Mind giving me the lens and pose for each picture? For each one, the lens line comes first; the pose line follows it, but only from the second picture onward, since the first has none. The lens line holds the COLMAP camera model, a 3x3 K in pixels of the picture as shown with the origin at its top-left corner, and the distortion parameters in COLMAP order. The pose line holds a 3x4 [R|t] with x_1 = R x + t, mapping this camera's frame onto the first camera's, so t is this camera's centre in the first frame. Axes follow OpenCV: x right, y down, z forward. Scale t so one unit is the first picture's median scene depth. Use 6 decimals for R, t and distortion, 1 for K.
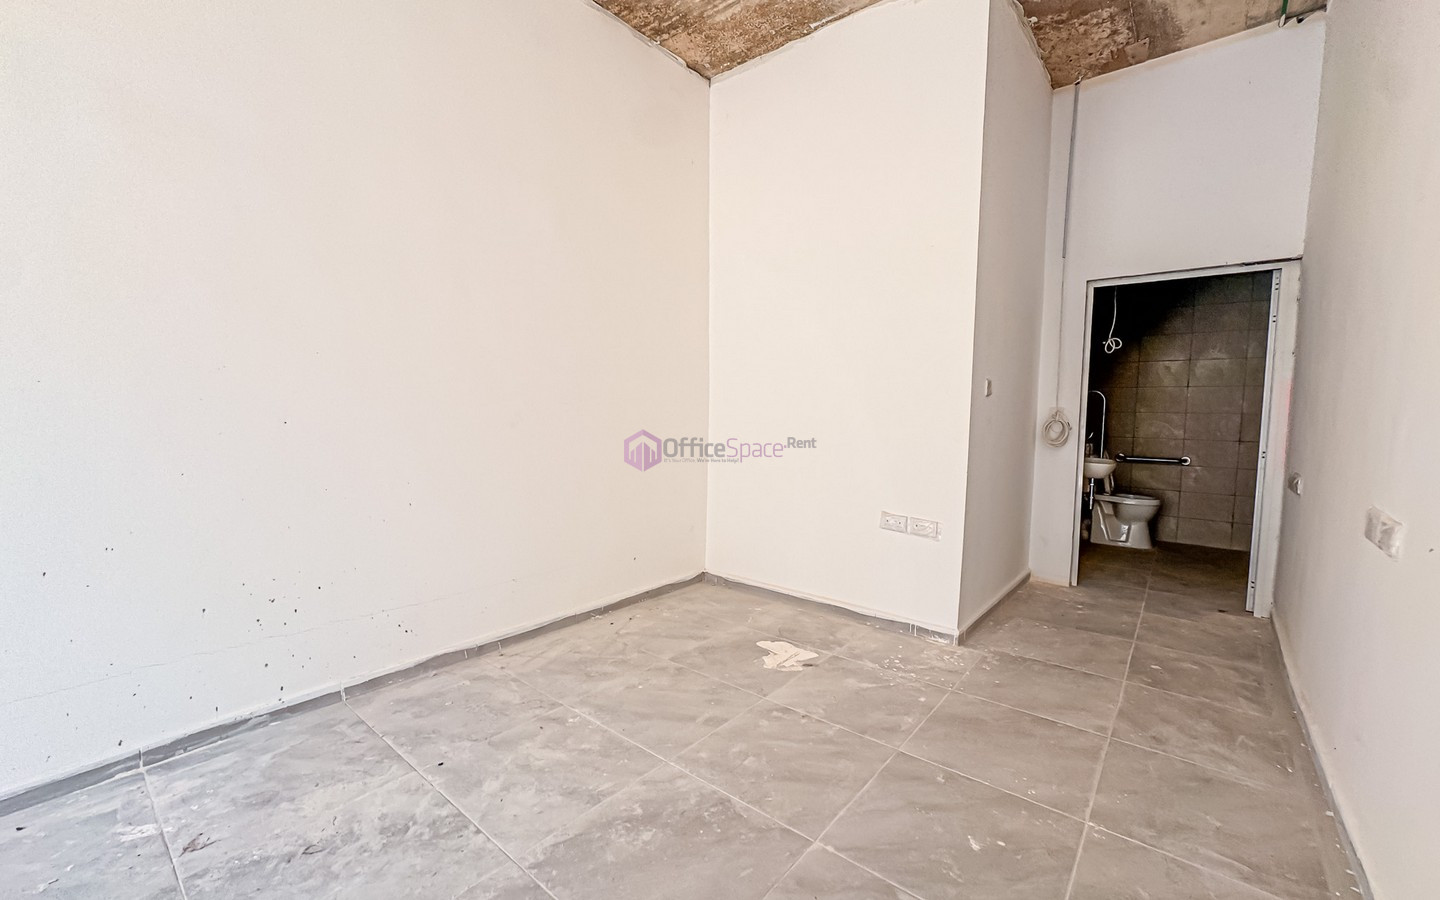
lens RADIAL K [[583.9, 0, 725.0], [0, 583.9, 457.3], [0, 0, 1]] dist [-0.025983, 0.012063]
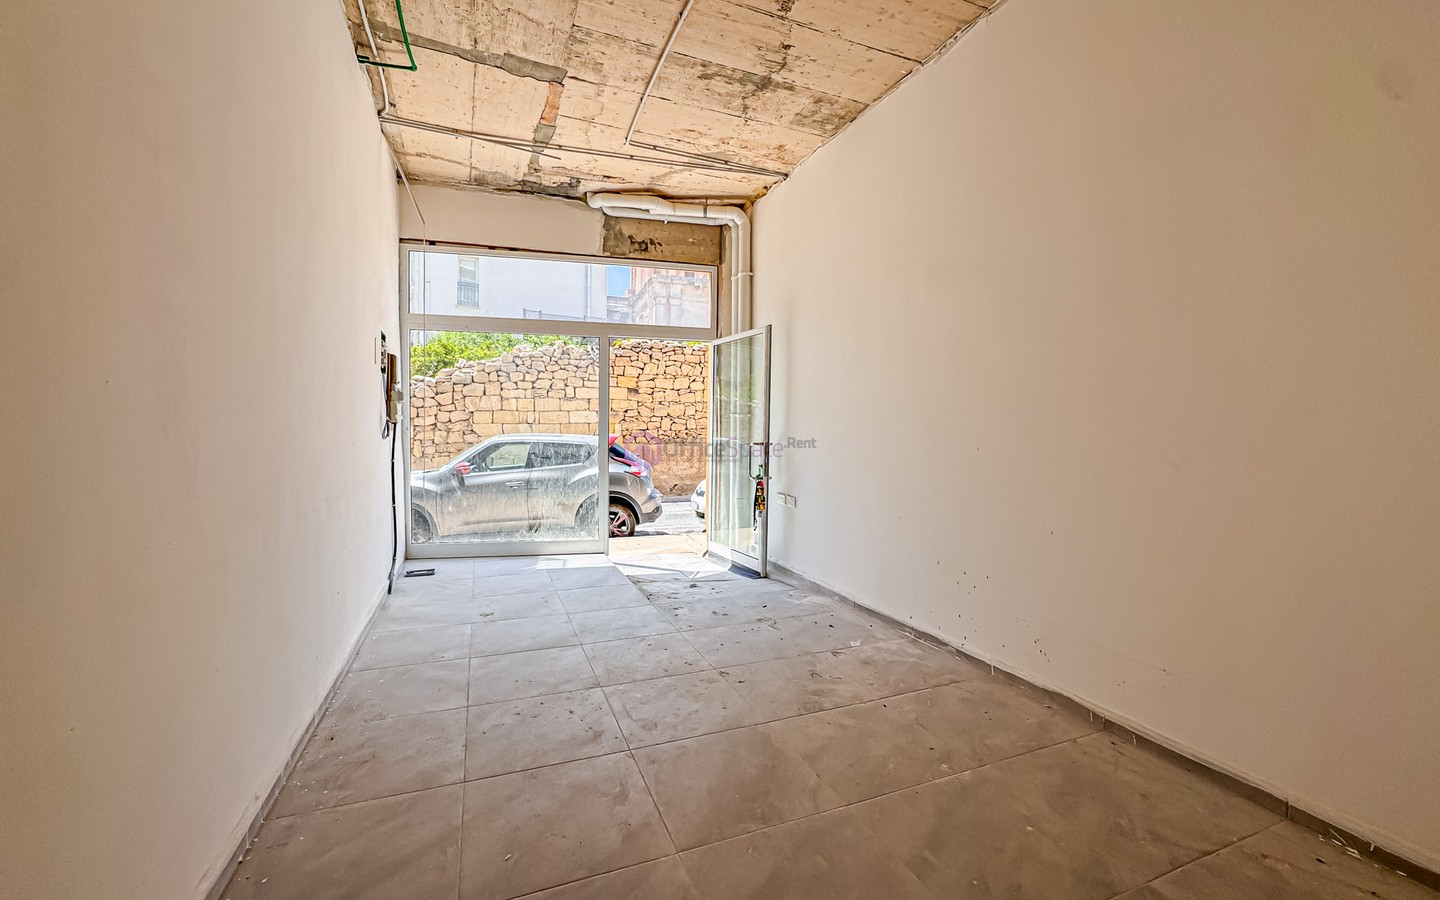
lens RADIAL K [[583.9, 0, 725.0], [0, 583.9, 457.3], [0, 0, 1]] dist [-0.025983, 0.012063]
pose [[-0.468975, 0.024543, -0.882870, 0.737323], [-0.095049, 0.992406, 0.078078, -0.090682], [0.878082, 0.120533, -0.463081, 1.074936]]
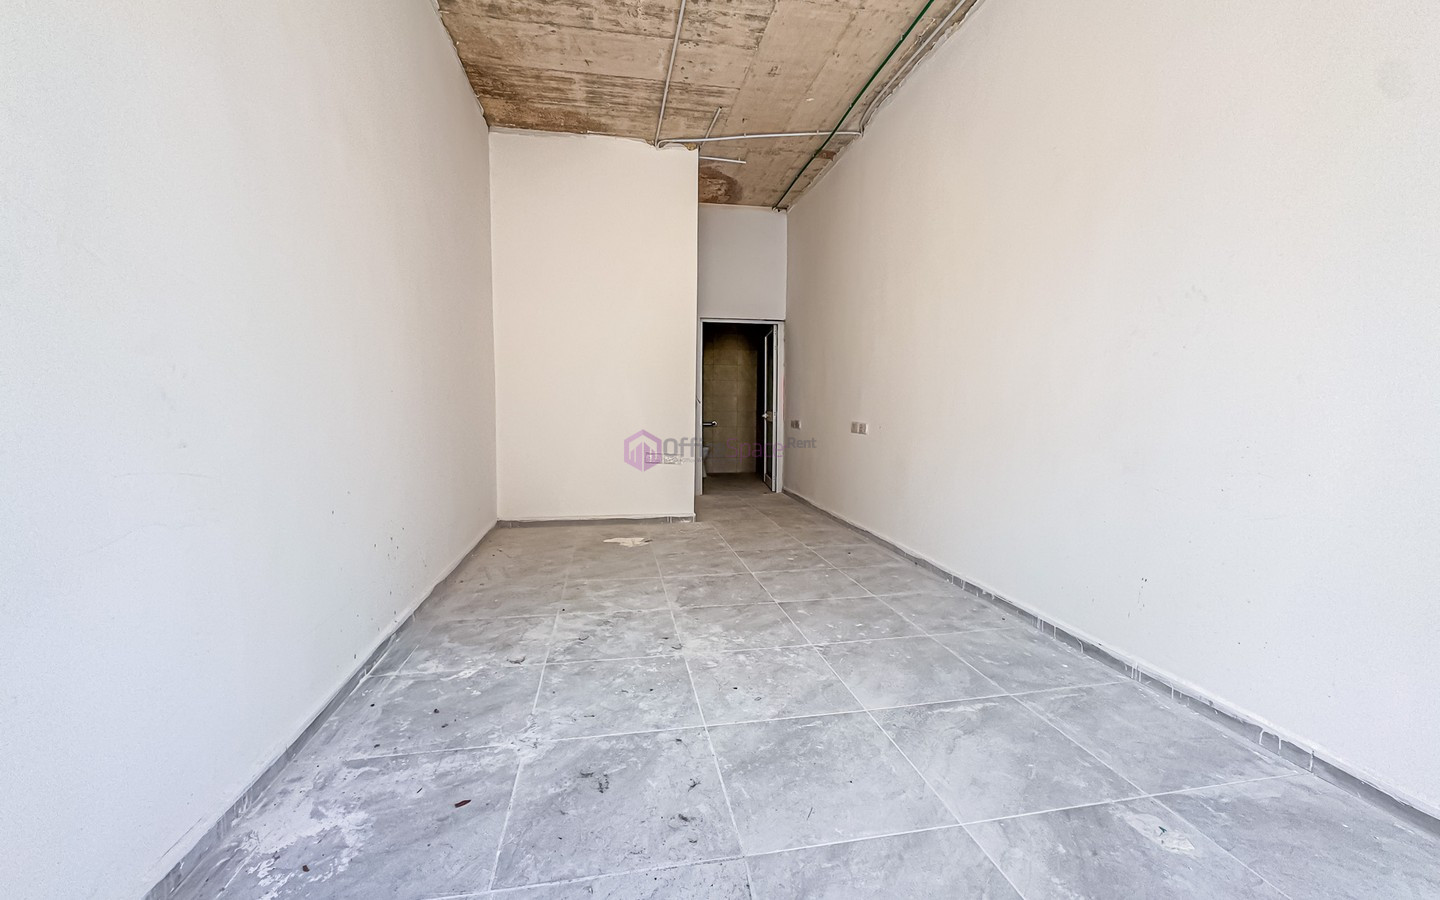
lens RADIAL K [[583.9, 0, 725.0], [0, 583.9, 457.3], [0, 0, 1]] dist [-0.025983, 0.012063]
pose [[0.638584, -0.078675, 0.765520, -1.215091], [0.067146, 0.996663, 0.046419, 0.066876], [-0.766617, 0.021759, 0.641736, -0.309849]]
